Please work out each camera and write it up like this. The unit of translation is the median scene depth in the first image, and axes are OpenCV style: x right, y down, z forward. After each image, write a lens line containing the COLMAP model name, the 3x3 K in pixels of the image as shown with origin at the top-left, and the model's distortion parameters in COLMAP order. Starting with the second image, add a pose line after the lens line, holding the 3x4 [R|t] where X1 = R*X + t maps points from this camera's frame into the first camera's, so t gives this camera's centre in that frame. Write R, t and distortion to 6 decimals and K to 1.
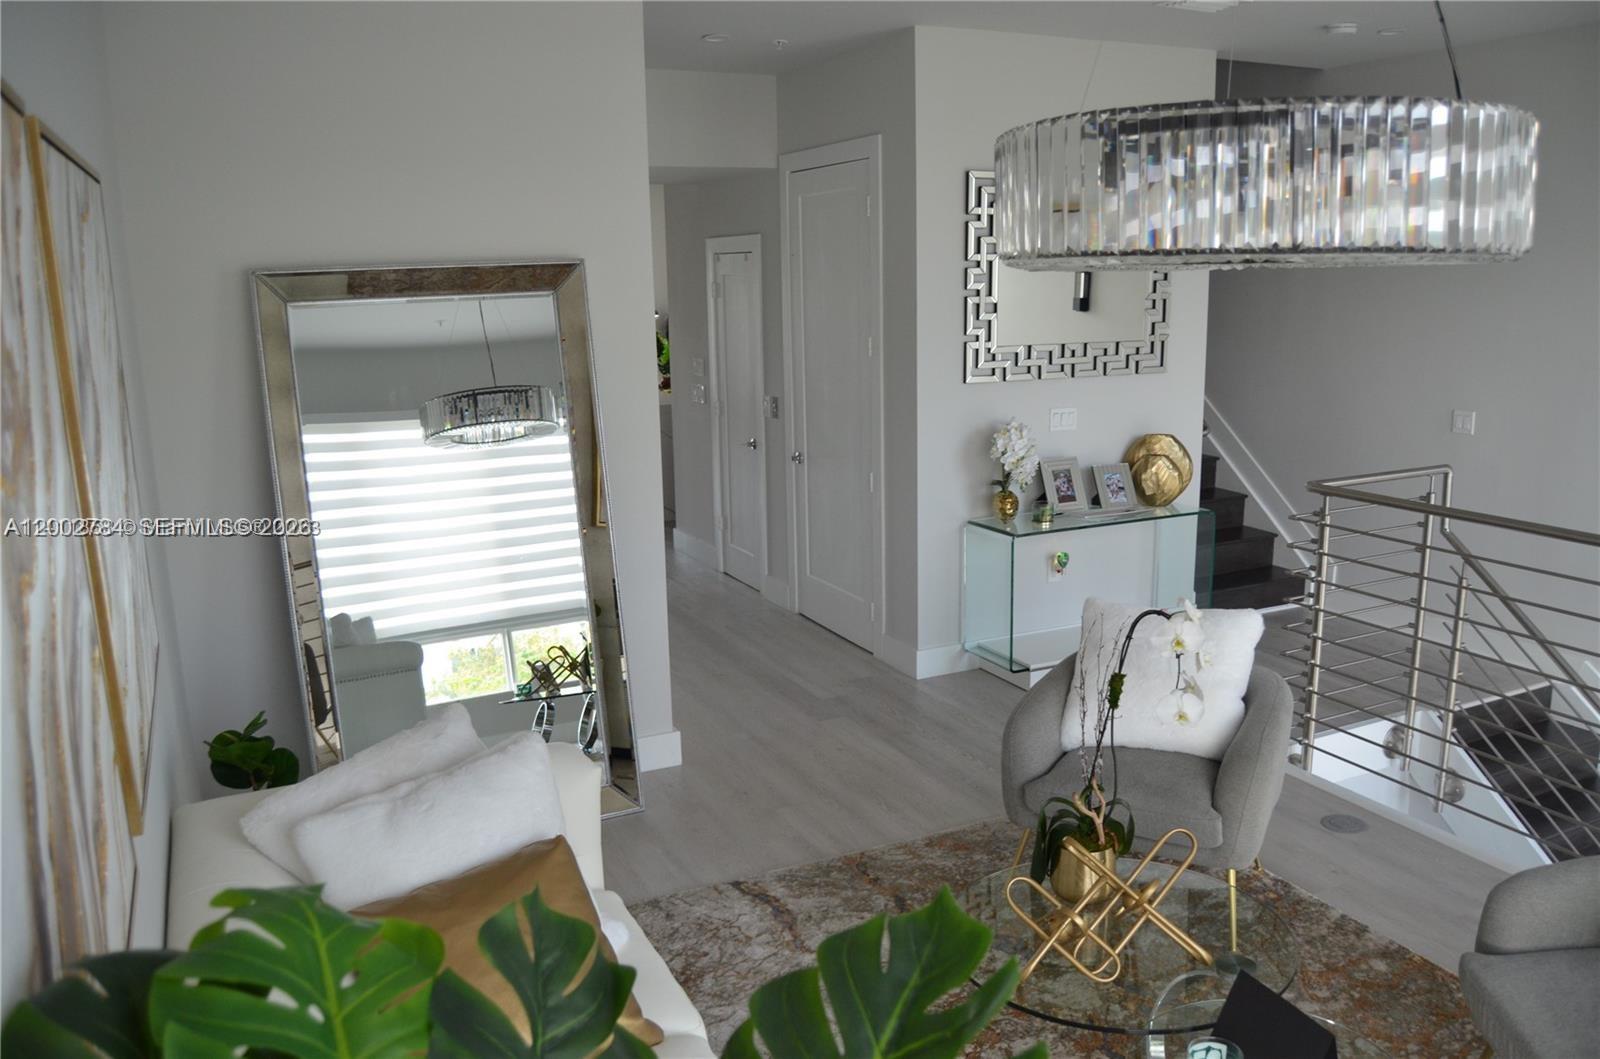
lens RADIAL K [[1240.8, 0, 819.2], [0, 1240.8, 536.0], [0, 0, 1]] dist [-0.084914, 0.034751]
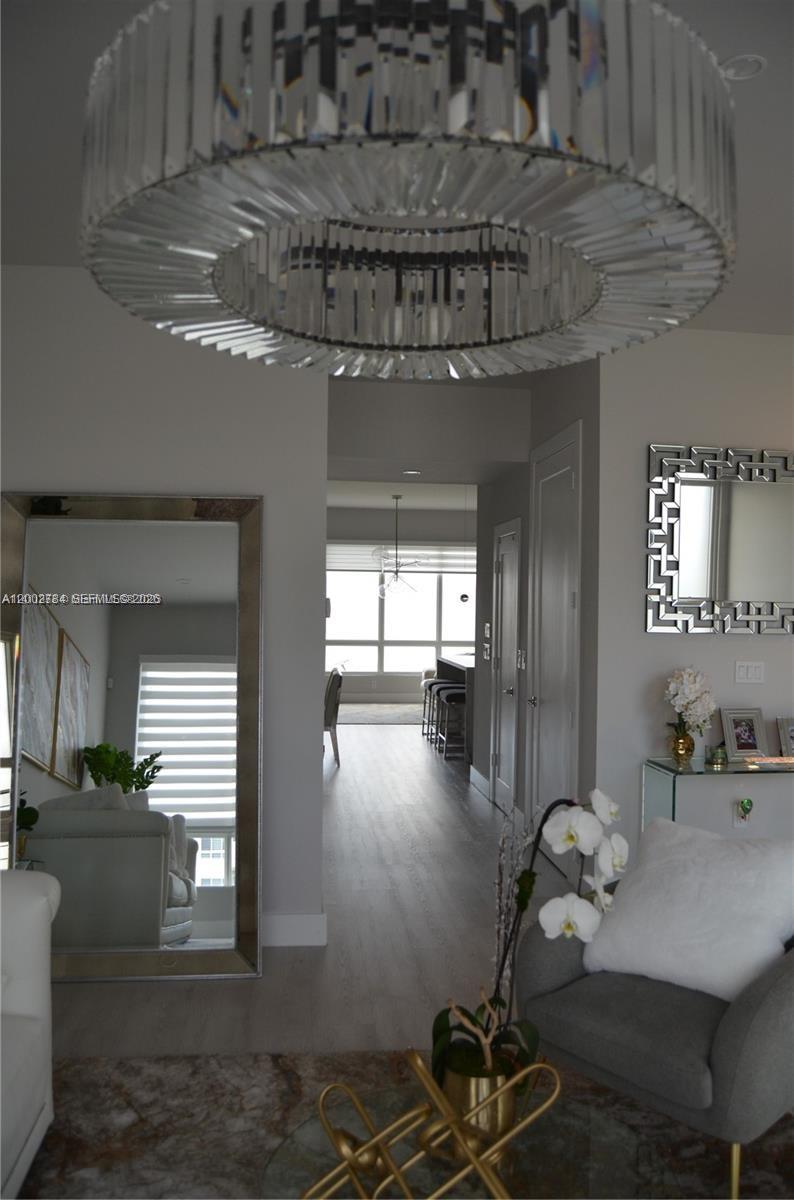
lens RADIAL K [[930.6, 0, 397.0], [0, 930.6, 600.0], [0, 0, 1]] dist [-0.084914, 0.034751]
pose [[0.940021, 0.029337, -0.339853, 0.191672], [-0.100409, 0.975952, -0.193482, 0.031049], [0.326004, 0.216001, 0.920361, 0.166442]]
